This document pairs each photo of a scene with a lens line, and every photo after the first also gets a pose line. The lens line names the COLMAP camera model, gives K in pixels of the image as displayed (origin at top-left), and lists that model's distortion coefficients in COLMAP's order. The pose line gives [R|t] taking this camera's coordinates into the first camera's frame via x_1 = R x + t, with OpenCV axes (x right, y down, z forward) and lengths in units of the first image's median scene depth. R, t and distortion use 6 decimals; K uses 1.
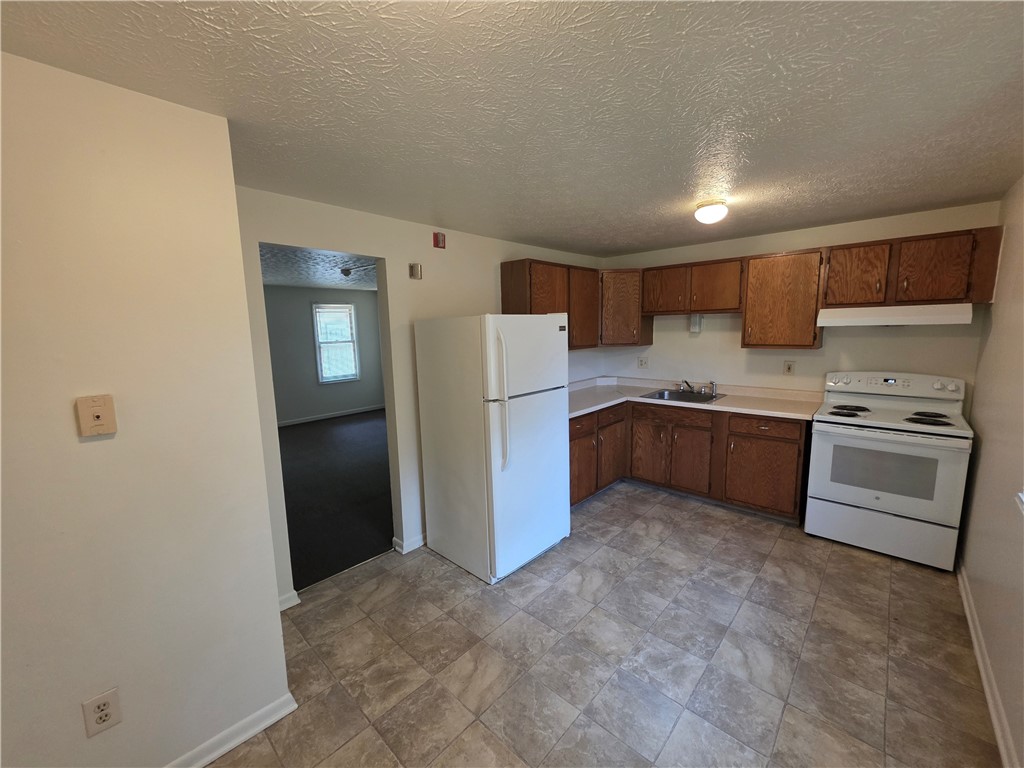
lens RADIAL K [[409.2, 0, 516.6], [0, 409.2, 385.4], [0, 0, 1]] dist [0.007292, 0.000128]
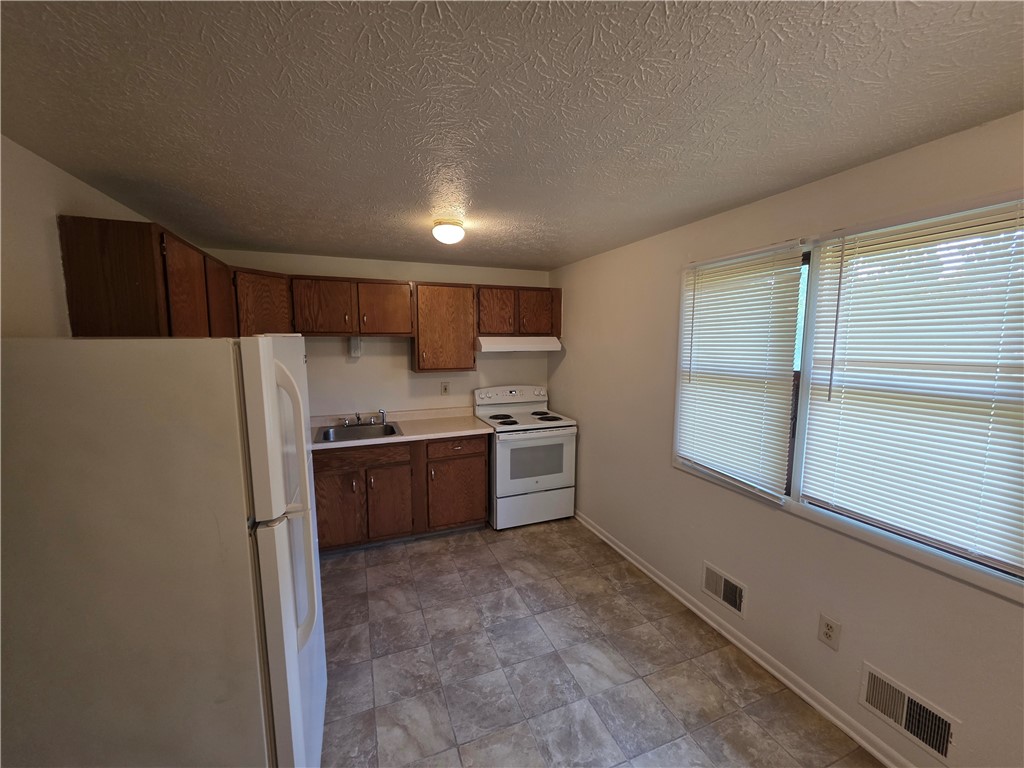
lens RADIAL K [[409.2, 0, 514.7], [0, 409.2, 384.7], [0, 0, 1]] dist [0.007292, 0.000128]
pose [[0.436978, -0.081951, 0.895731, -0.286635], [0.117994, 0.992458, 0.033238, -0.082748], [-0.891699, 0.091167, 0.443352, 0.430730]]
